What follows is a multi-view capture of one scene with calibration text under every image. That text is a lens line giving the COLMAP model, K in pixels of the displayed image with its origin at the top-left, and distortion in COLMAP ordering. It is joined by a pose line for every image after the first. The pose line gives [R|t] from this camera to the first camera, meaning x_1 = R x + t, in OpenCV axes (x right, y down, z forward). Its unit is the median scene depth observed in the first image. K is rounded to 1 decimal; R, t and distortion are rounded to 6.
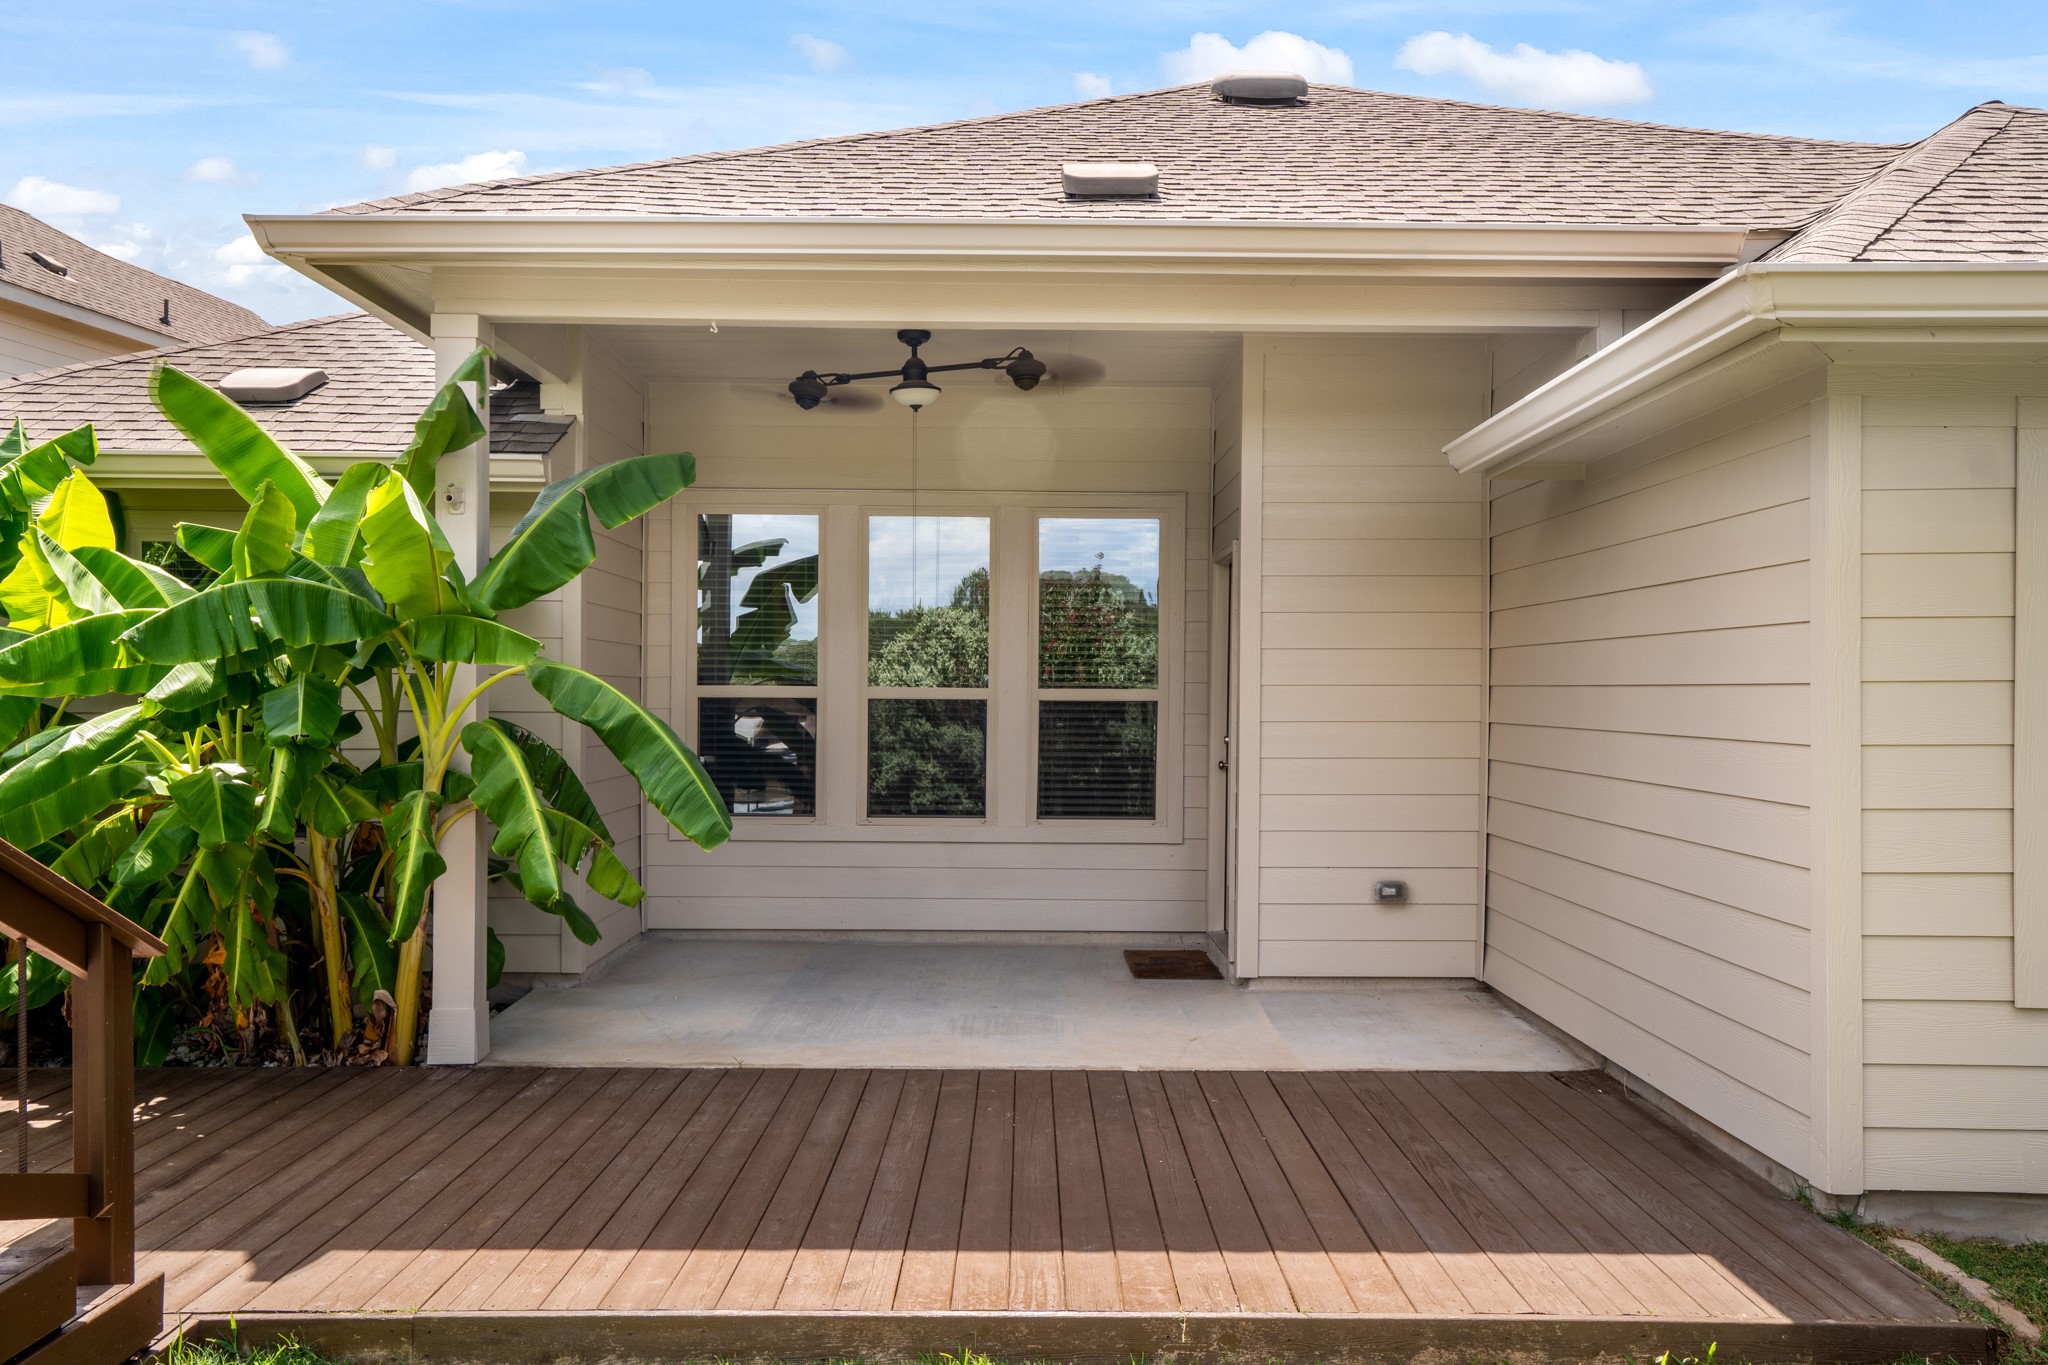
lens RADIAL K [[1621.4, 0, 1022.3], [0, 1621.4, 722.9], [0, 0, 1]] dist [0.100864, 0.000721]
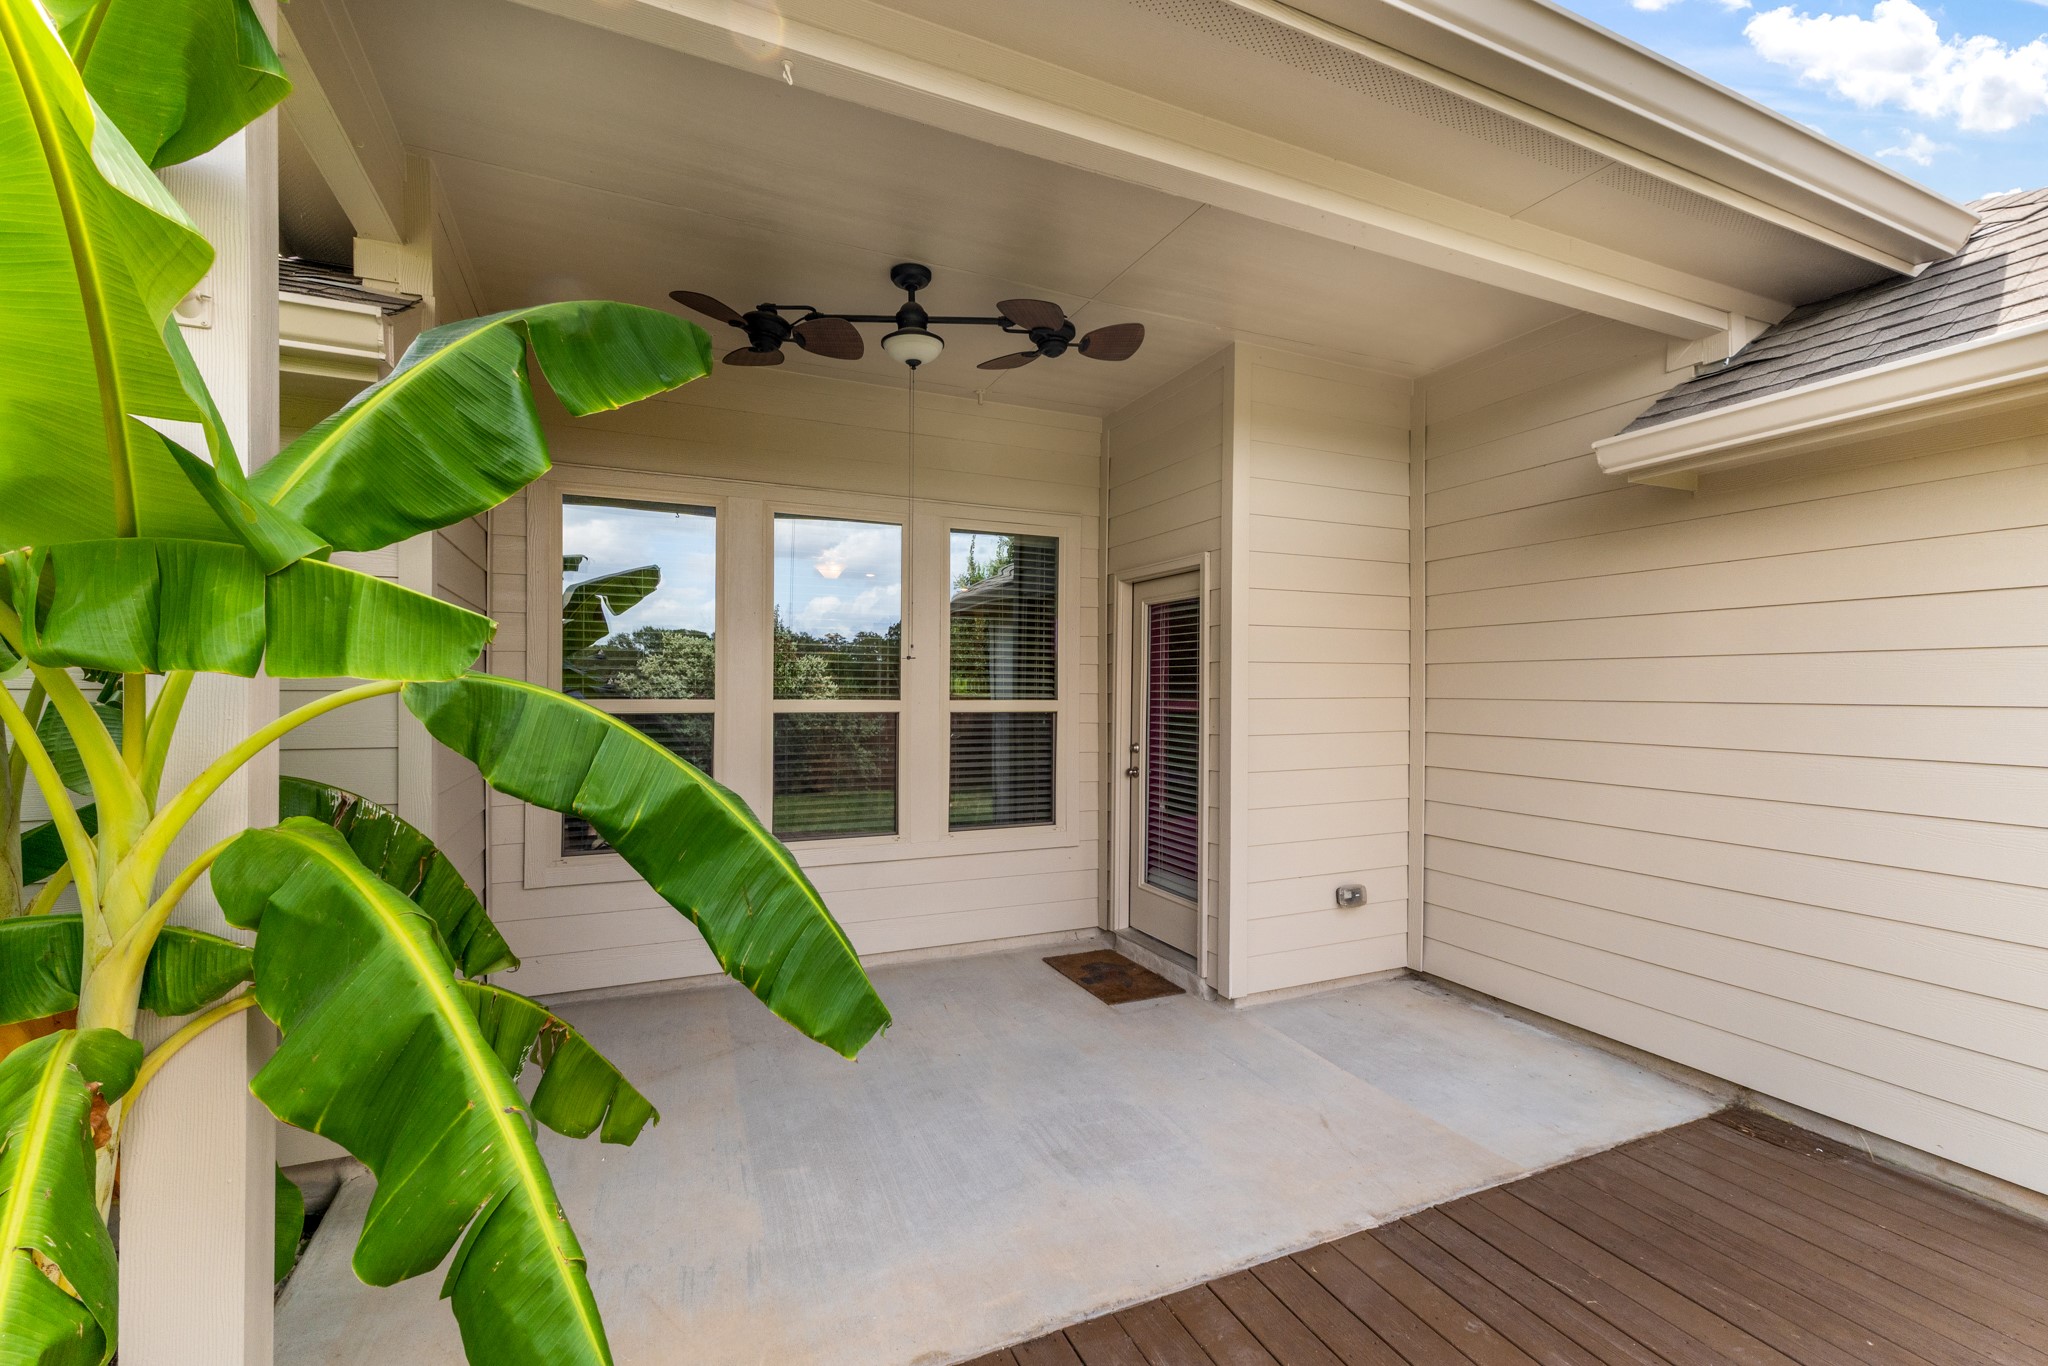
lens RADIAL K [[880.4, 0, 1022.8], [0, 880.4, 693.2], [0, 0, 1]] dist [0.015724, 0.000296]
pose [[0.909069, -0.006011, 0.416602, -0.244193], [0.011928, 0.999862, -0.011602, -0.026402], [-0.416474, 0.015516, 0.909015, 0.697409]]
